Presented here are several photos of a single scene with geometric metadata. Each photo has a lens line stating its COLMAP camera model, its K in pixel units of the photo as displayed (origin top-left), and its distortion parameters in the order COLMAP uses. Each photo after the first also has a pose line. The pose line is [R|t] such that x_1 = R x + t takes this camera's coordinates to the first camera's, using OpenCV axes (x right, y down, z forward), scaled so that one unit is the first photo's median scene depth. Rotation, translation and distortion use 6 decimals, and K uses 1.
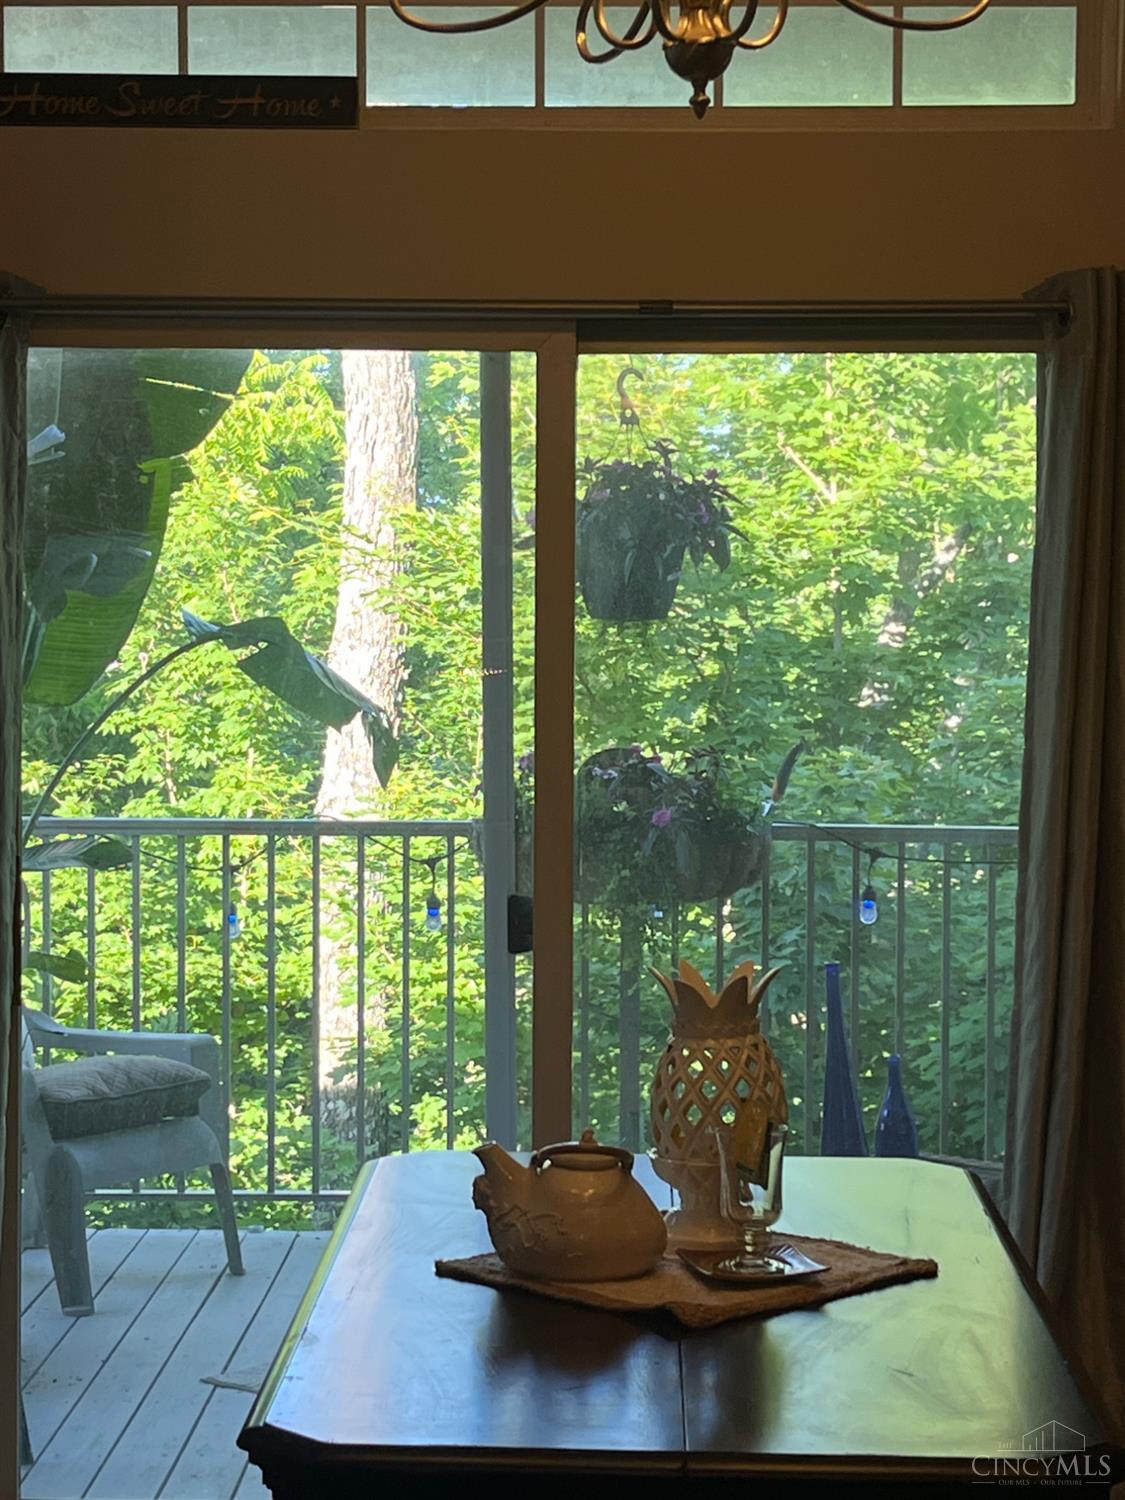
lens RADIAL K [[3173.6, 0, 562.5], [0, 3173.6, 750.0], [0, 0, 1]] dist [0.068847, 0.211453]
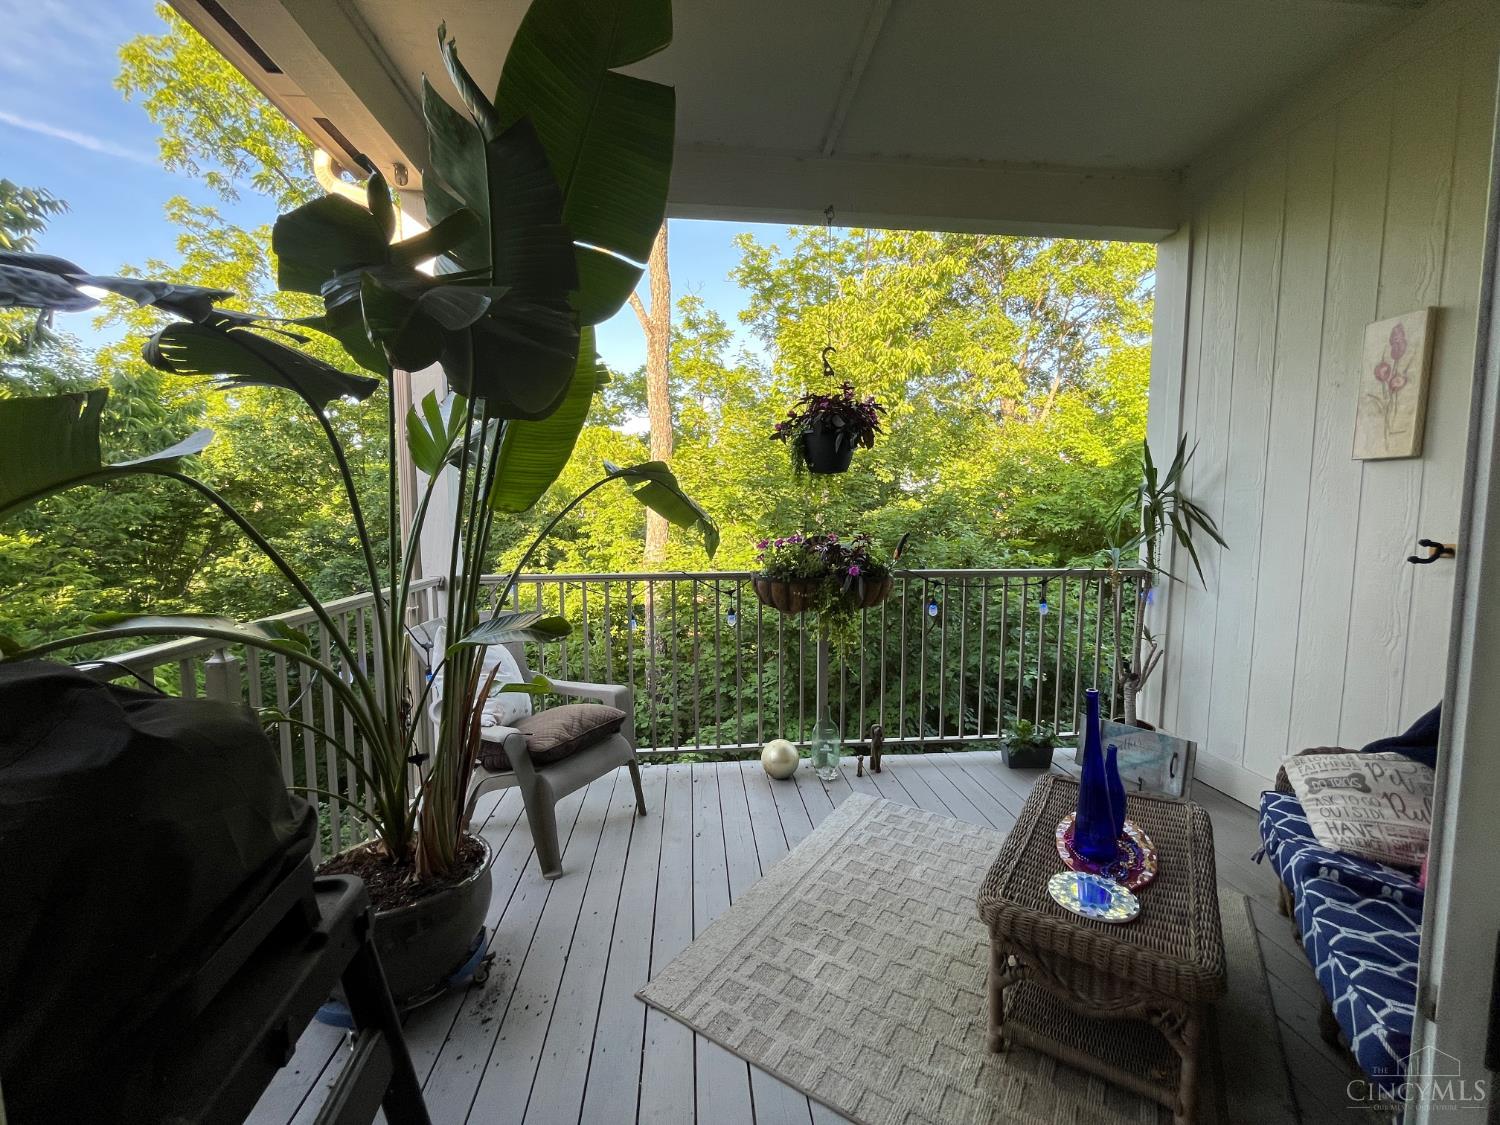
lens RADIAL K [[612.2, 0, 753.8], [0, 612.2, 562.2], [0, 0, 1]] dist [-0.001545, -0.000278]
pose [[0.992370, -0.021000, 0.121492, -0.074404], [0.015349, 0.998764, 0.047267, -0.003066], [-0.122335, -0.045042, 0.991466, 0.605675]]
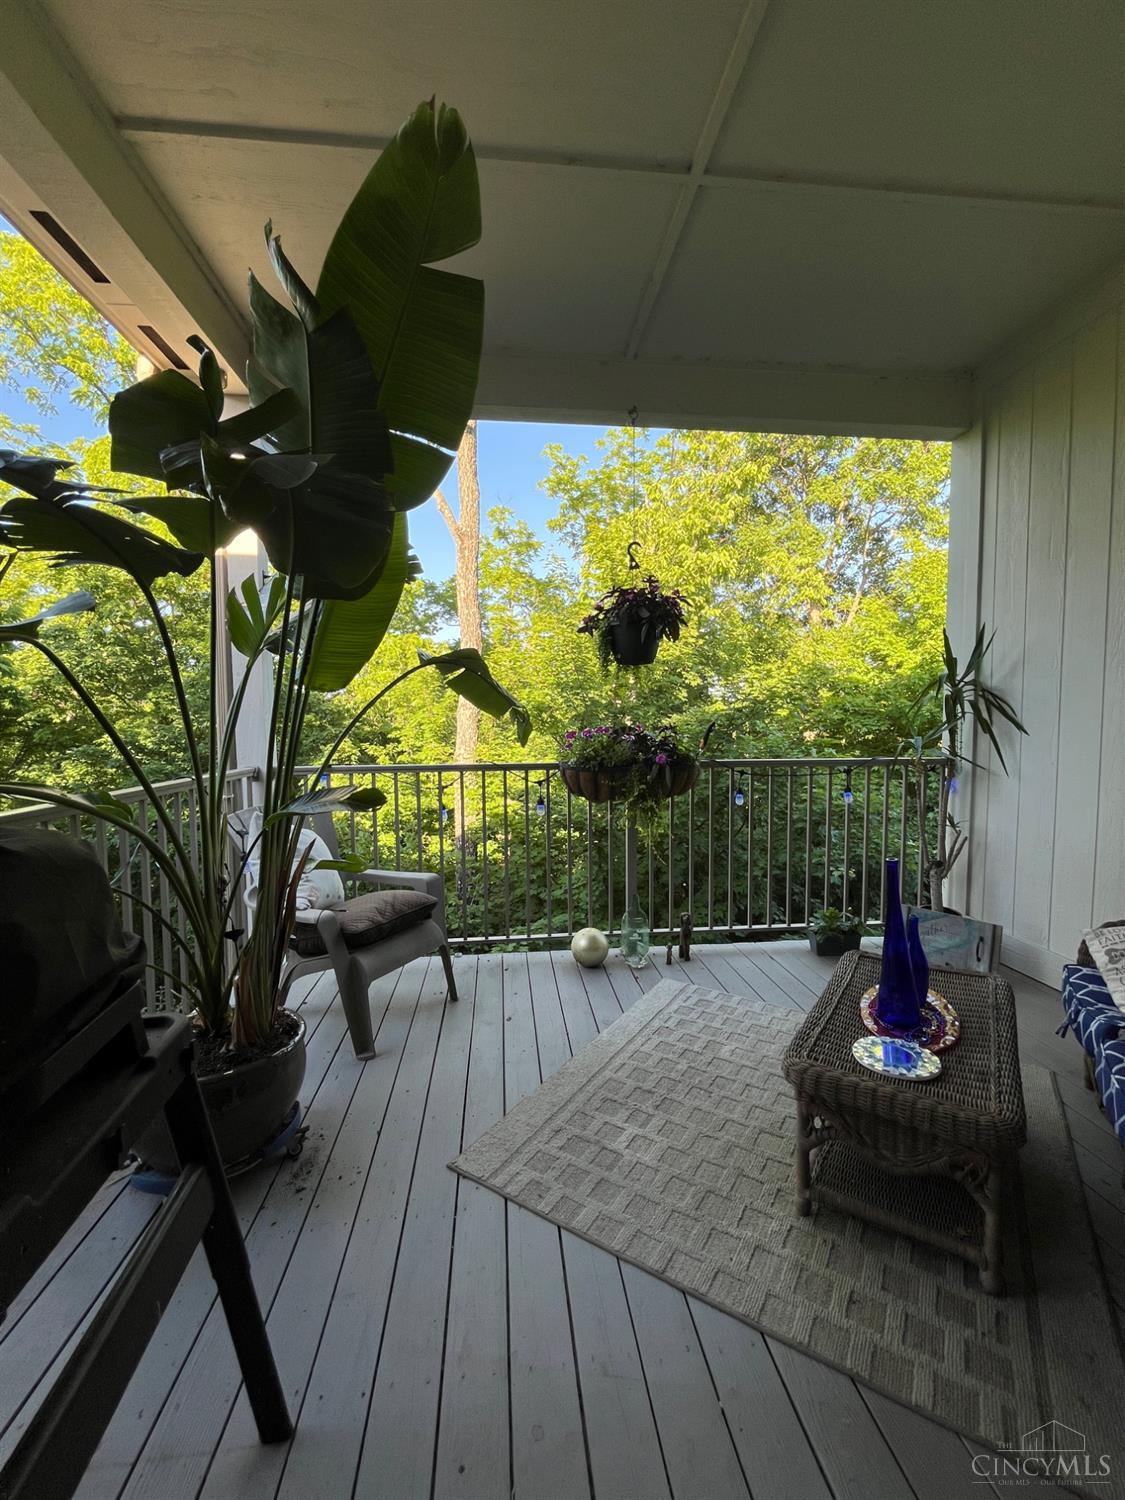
lens RADIAL K [[612.2, 0, 562.7], [0, 612.2, 752.8], [0, 0, 1]] dist [-0.001545, -0.000278]
pose [[0.992391, -0.024039, 0.120755, -0.074789], [0.022066, 0.999601, 0.017646, 0.008730], [-0.121131, -0.014847, 0.992526, 0.598393]]
